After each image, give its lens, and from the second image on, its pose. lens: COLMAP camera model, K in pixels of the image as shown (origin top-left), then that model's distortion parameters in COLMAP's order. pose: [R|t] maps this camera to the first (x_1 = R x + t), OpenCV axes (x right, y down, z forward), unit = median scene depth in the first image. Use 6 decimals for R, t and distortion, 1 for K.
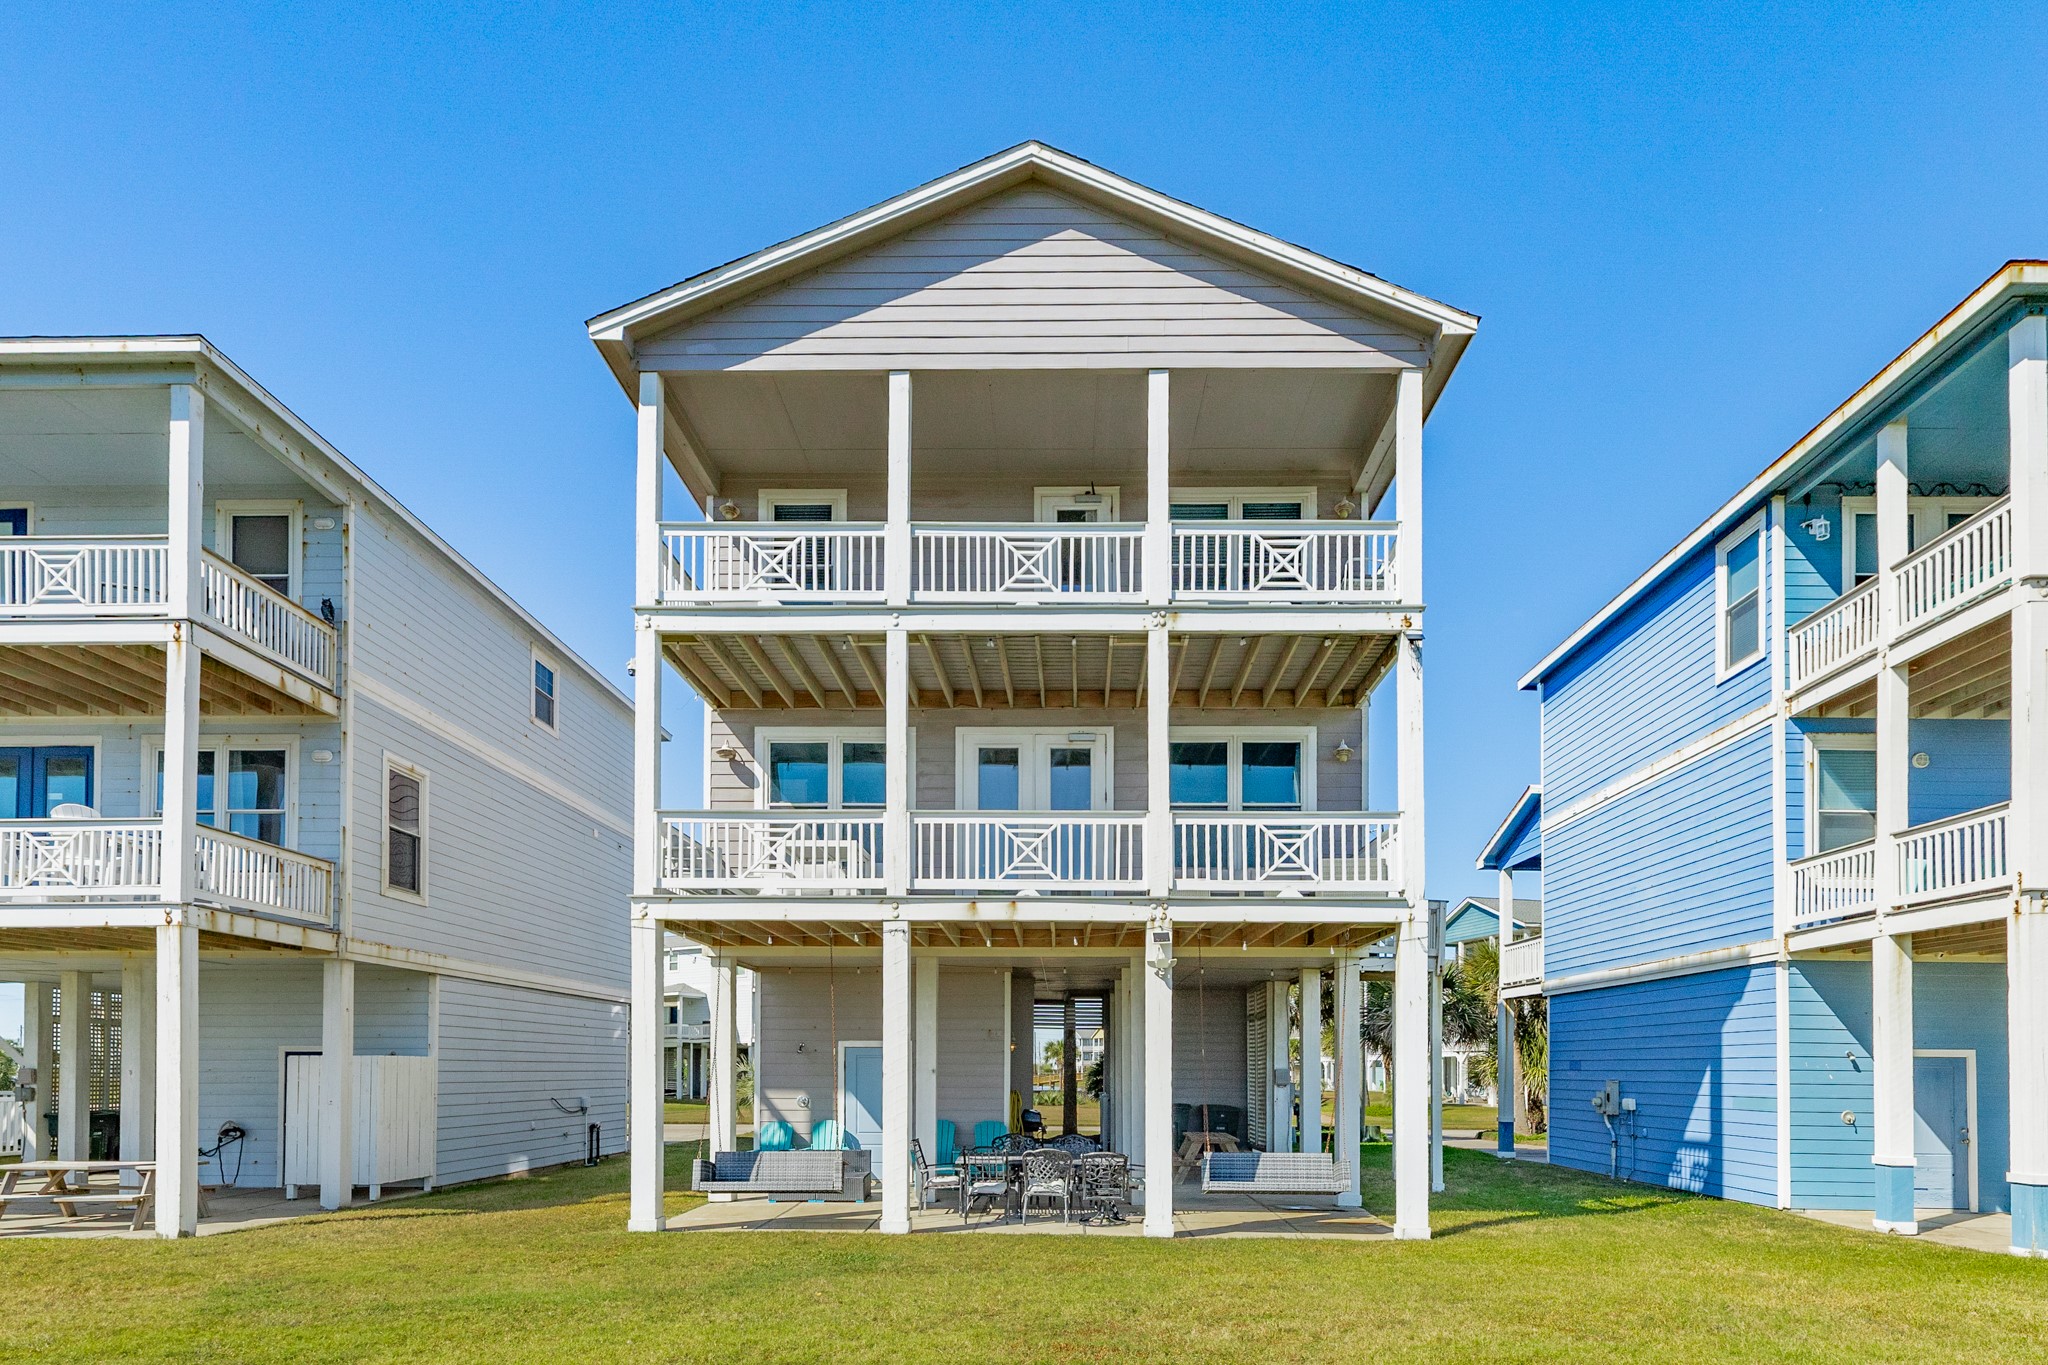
lens RADIAL K [[960.3, 0, 1024.2], [0, 960.3, 727.3], [0, 0, 1]] dist [0.001361, -0.000773]
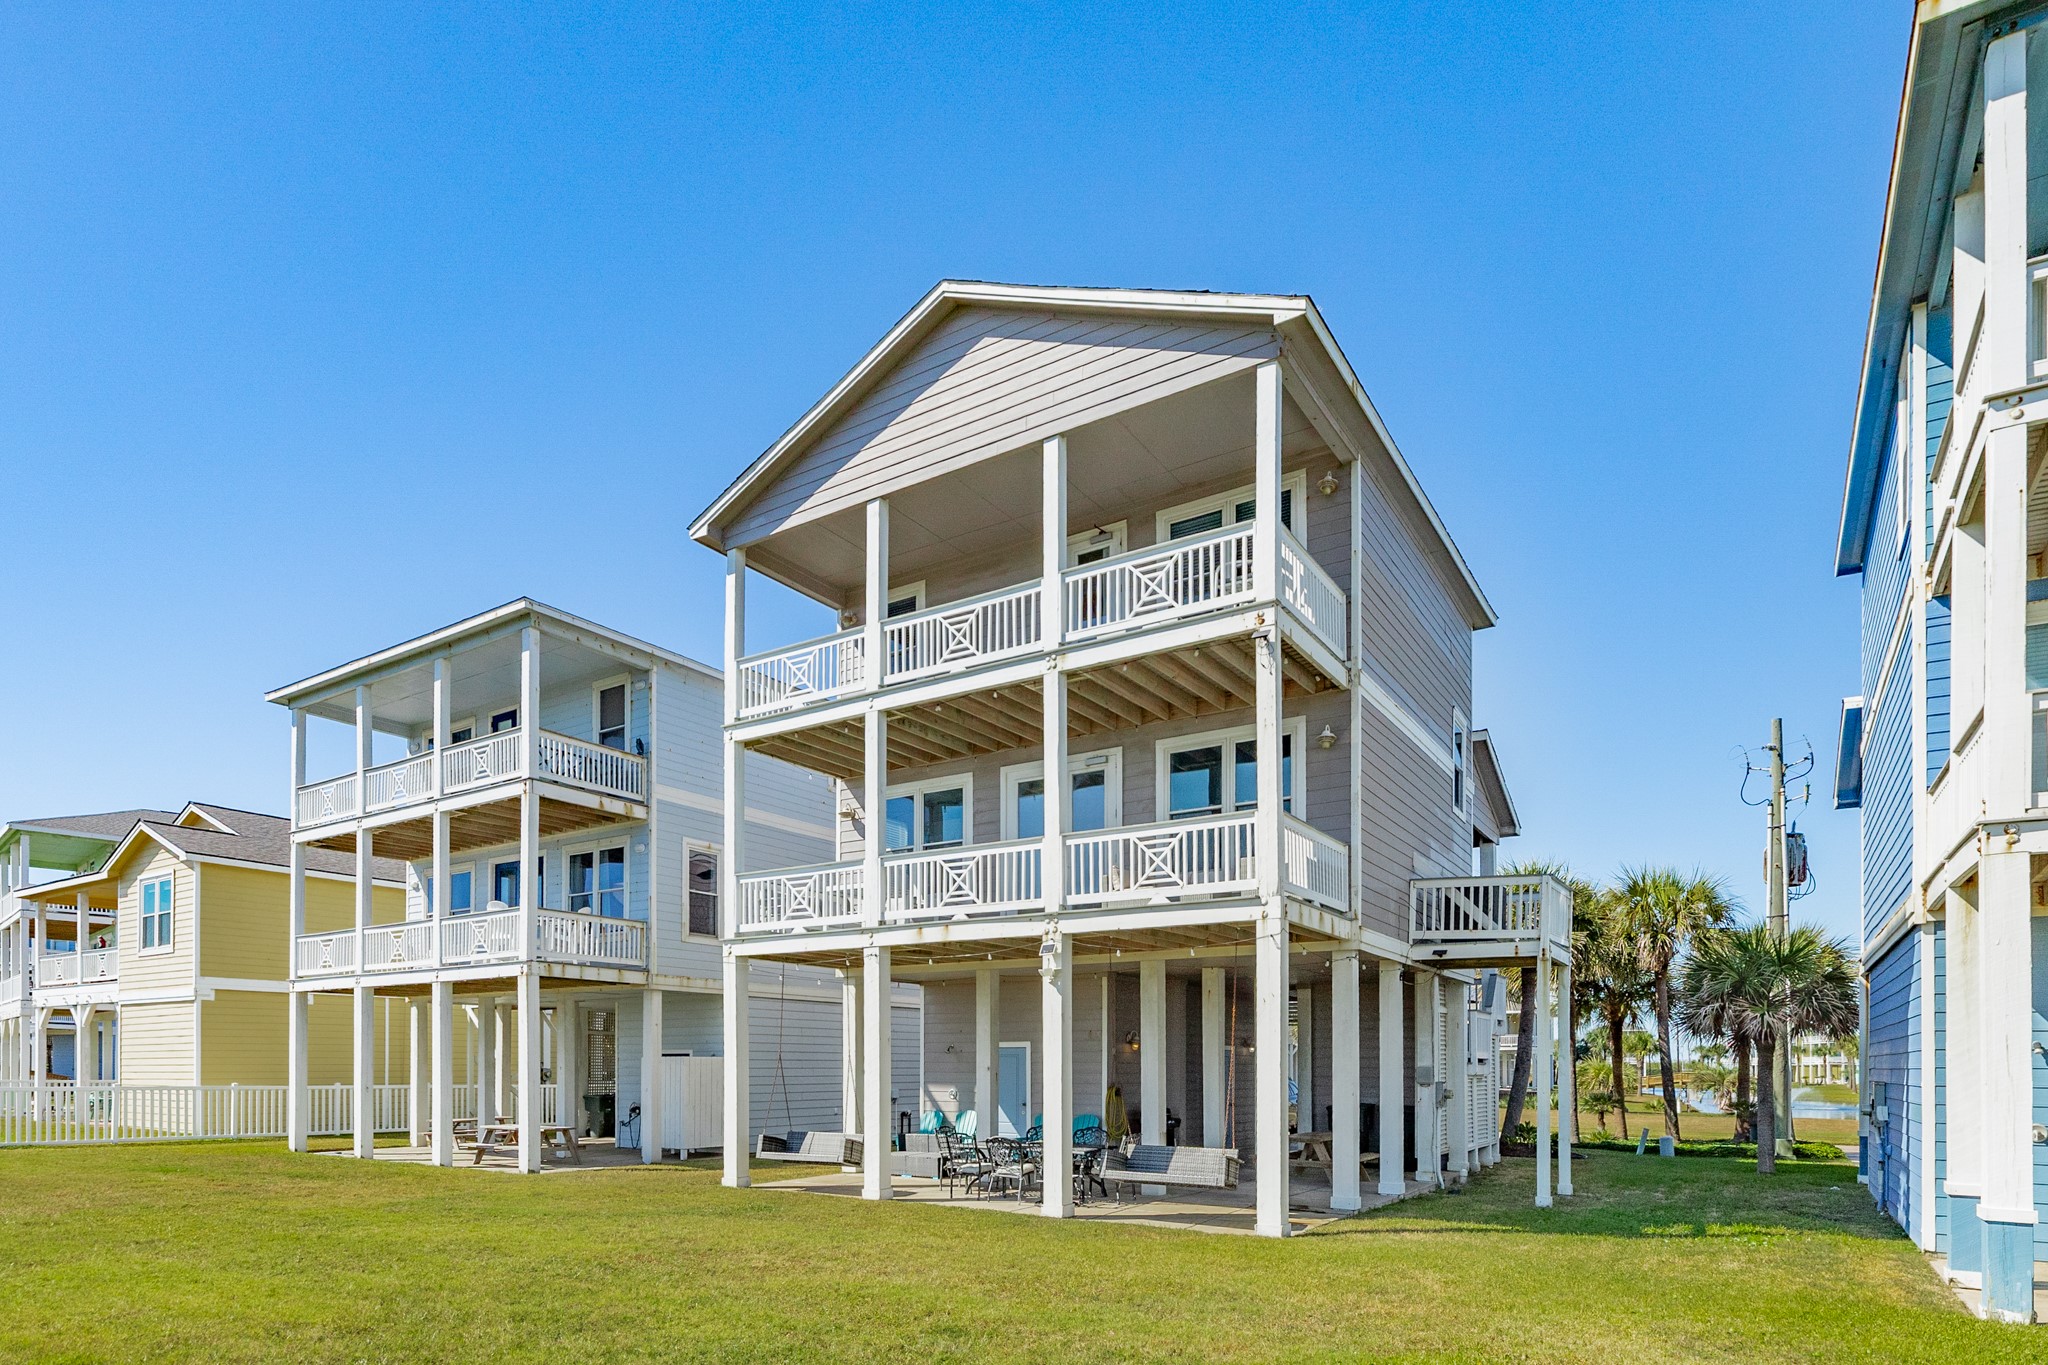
lens RADIAL K [[949.7, 0, 1024.0], [0, 949.7, 682.5], [0, 0, 1]] dist [-0.003258, 0.000413]
pose [[0.868701, -0.185264, -0.459387, 0.571663], [0.165772, 0.982680, -0.082826, -0.002018], [0.466775, -0.004203, 0.884366, -0.002868]]
